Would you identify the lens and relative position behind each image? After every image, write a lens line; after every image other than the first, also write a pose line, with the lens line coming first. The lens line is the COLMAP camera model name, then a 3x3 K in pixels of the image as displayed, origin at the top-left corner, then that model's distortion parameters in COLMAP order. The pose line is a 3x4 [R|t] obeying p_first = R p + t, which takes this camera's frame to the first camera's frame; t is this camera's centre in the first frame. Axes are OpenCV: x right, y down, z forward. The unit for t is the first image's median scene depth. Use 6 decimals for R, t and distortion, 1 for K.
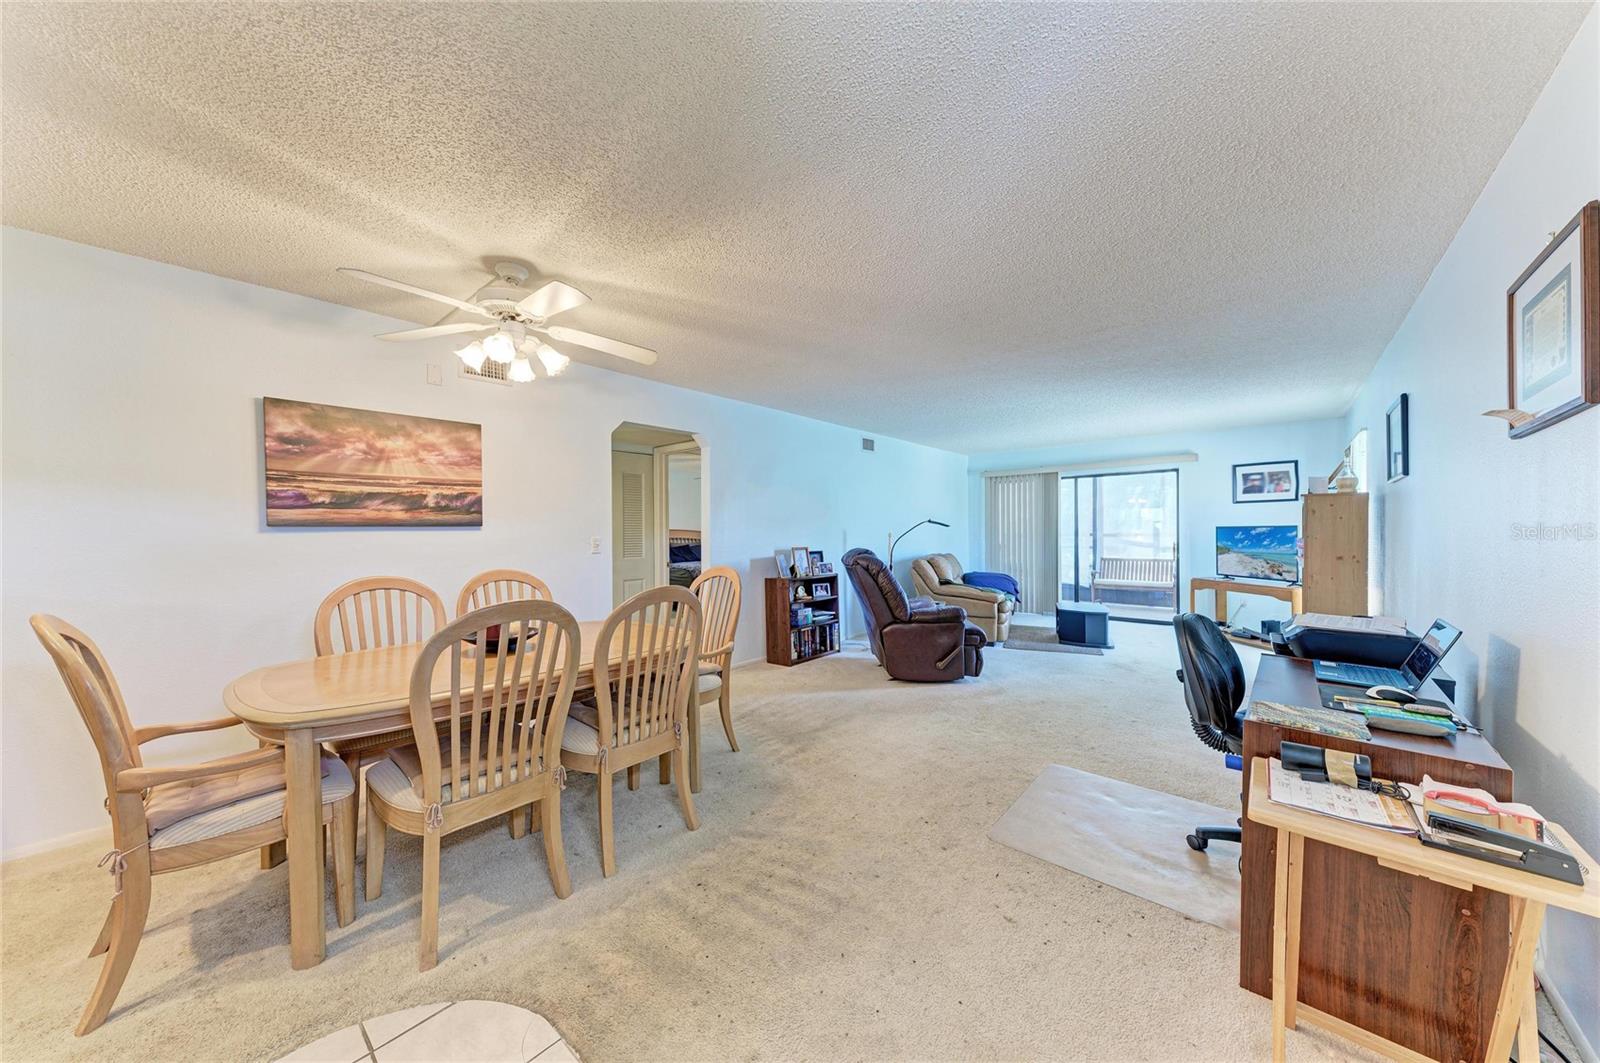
lens RADIAL K [[541.2, 0, 798.2], [0, 541.2, 537.3], [0, 0, 1]] dist [0.017119, -0.003477]
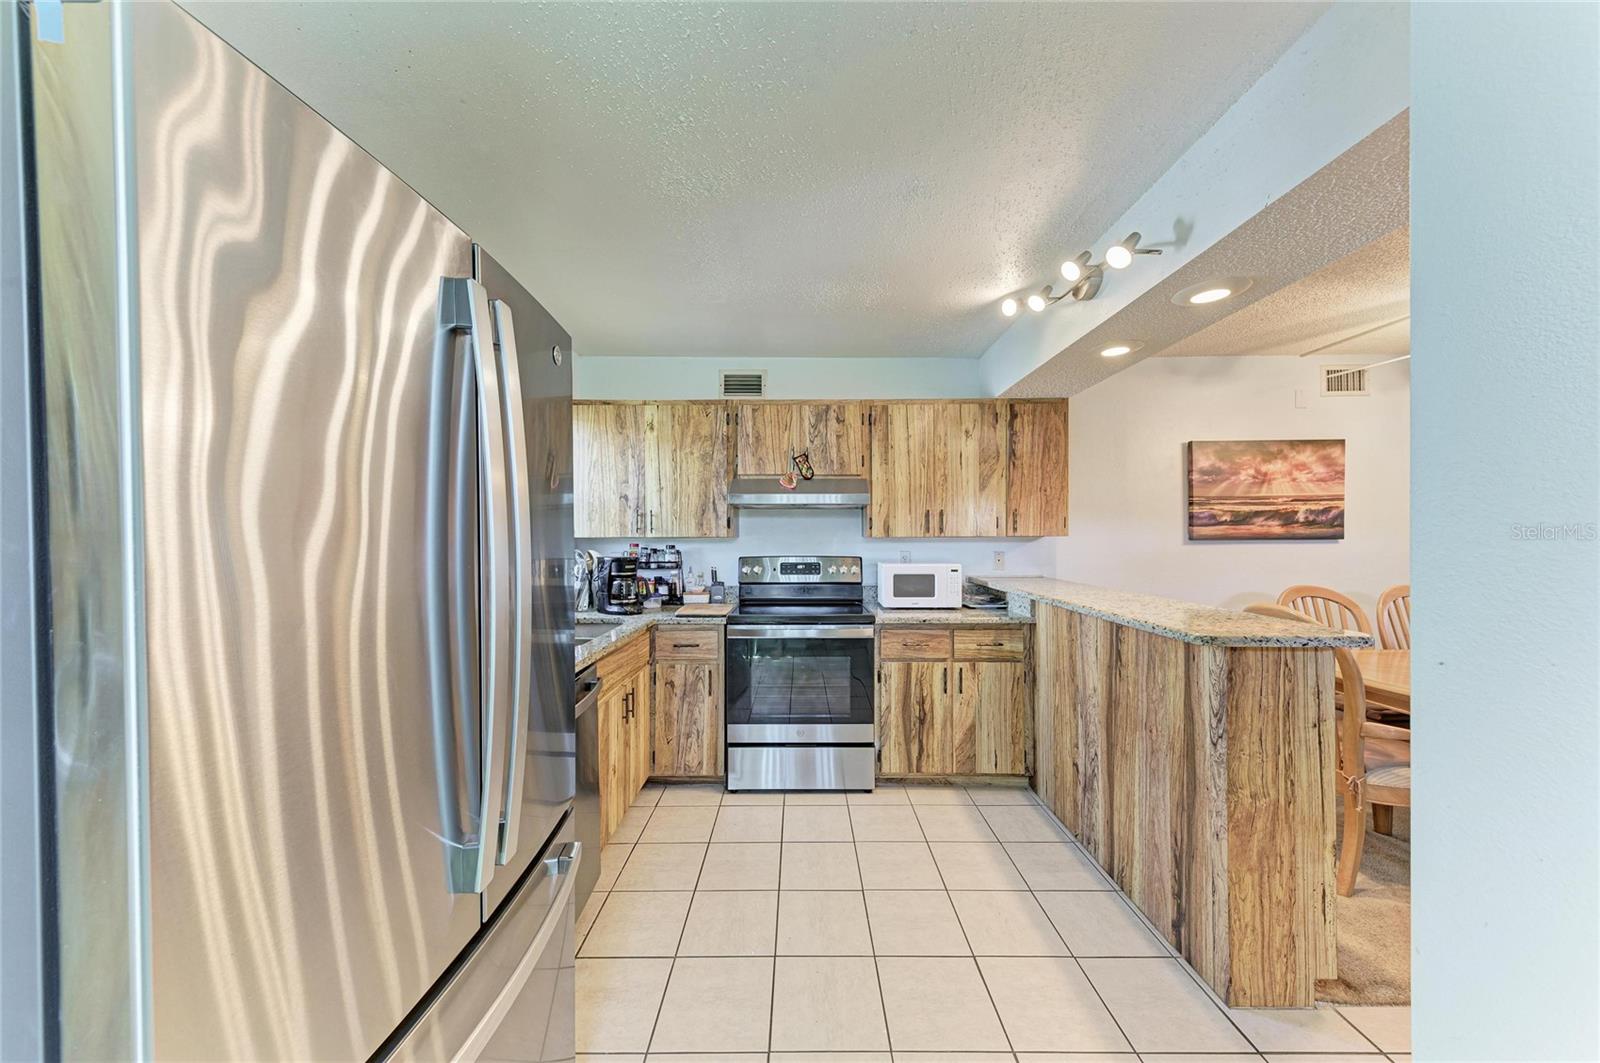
lens RADIAL K [[541.2, 0, 801.2], [0, 541.2, 535.4], [0, 0, 1]] dist [0.017119, -0.003477]
pose [[0.658432, 0.006814, -0.752610, -0.282229], [-0.010904, 0.999940, -0.000486, -0.009525], [0.752562, 0.008526, 0.658467, -0.259320]]
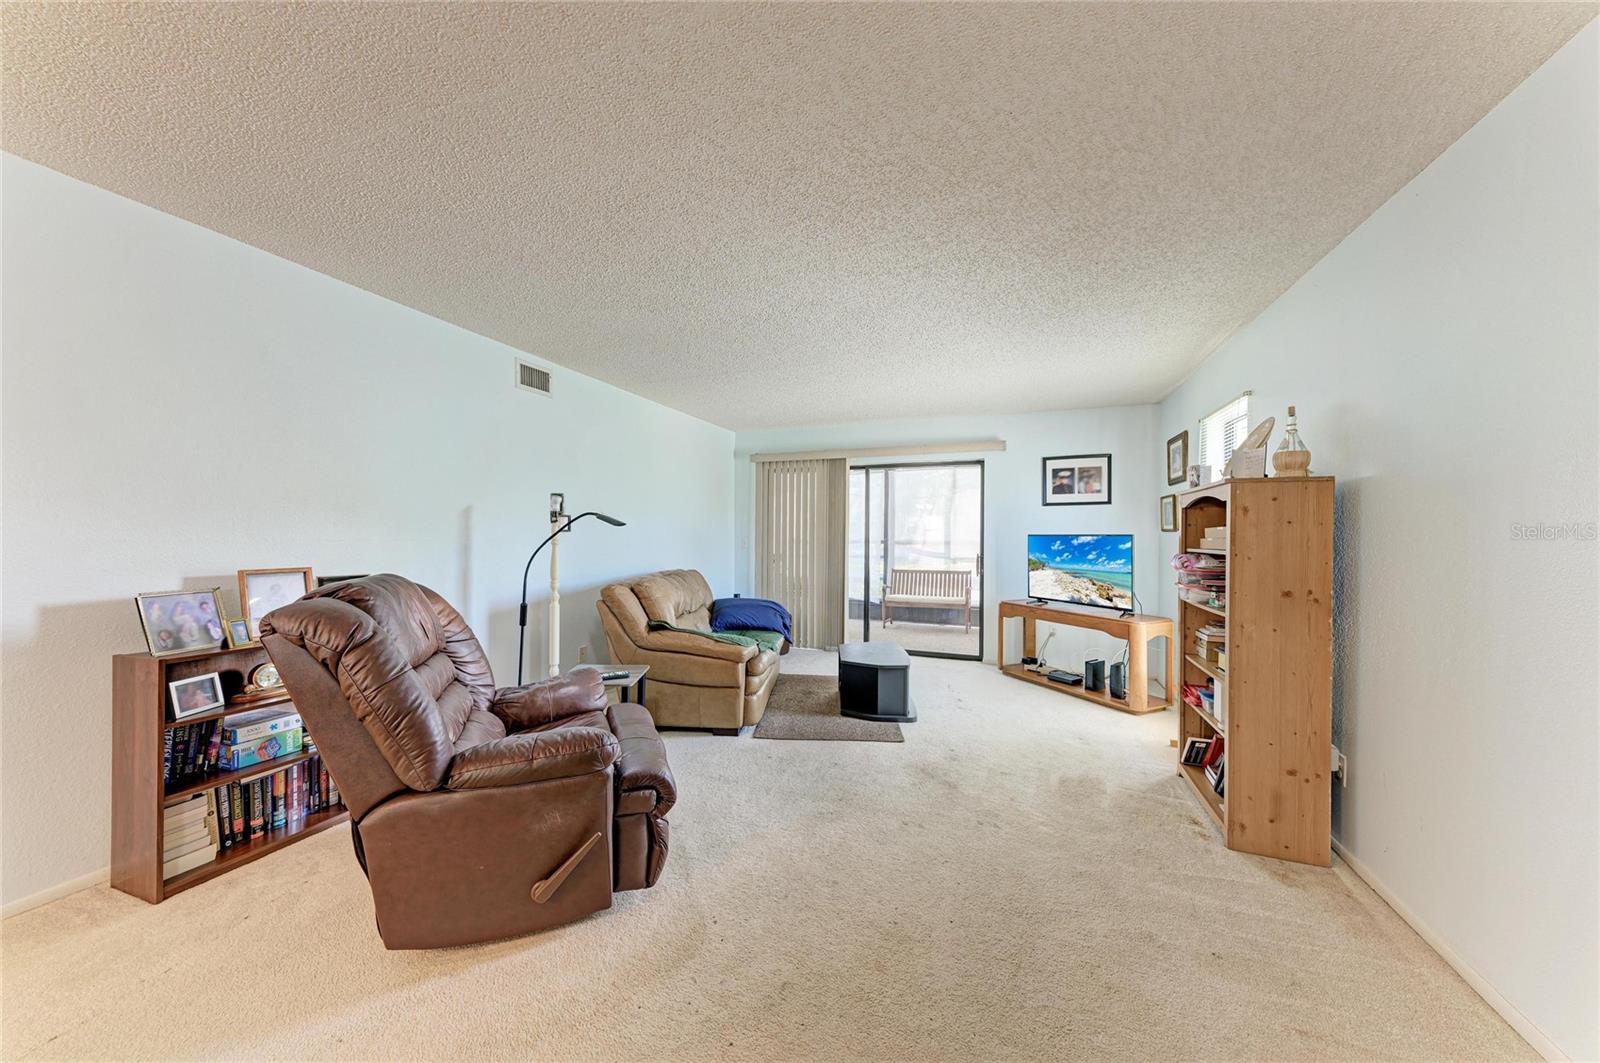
lens RADIAL K [[541.2, 0, 800.5], [0, 541.2, 533.6], [0, 0, 1]] dist [0.017119, -0.003477]
pose [[0.938955, 0.014916, 0.343716, 0.227973], [-0.010050, 0.999823, -0.015934, -0.006152], [-0.343892, 0.011507, 0.938939, 0.444886]]
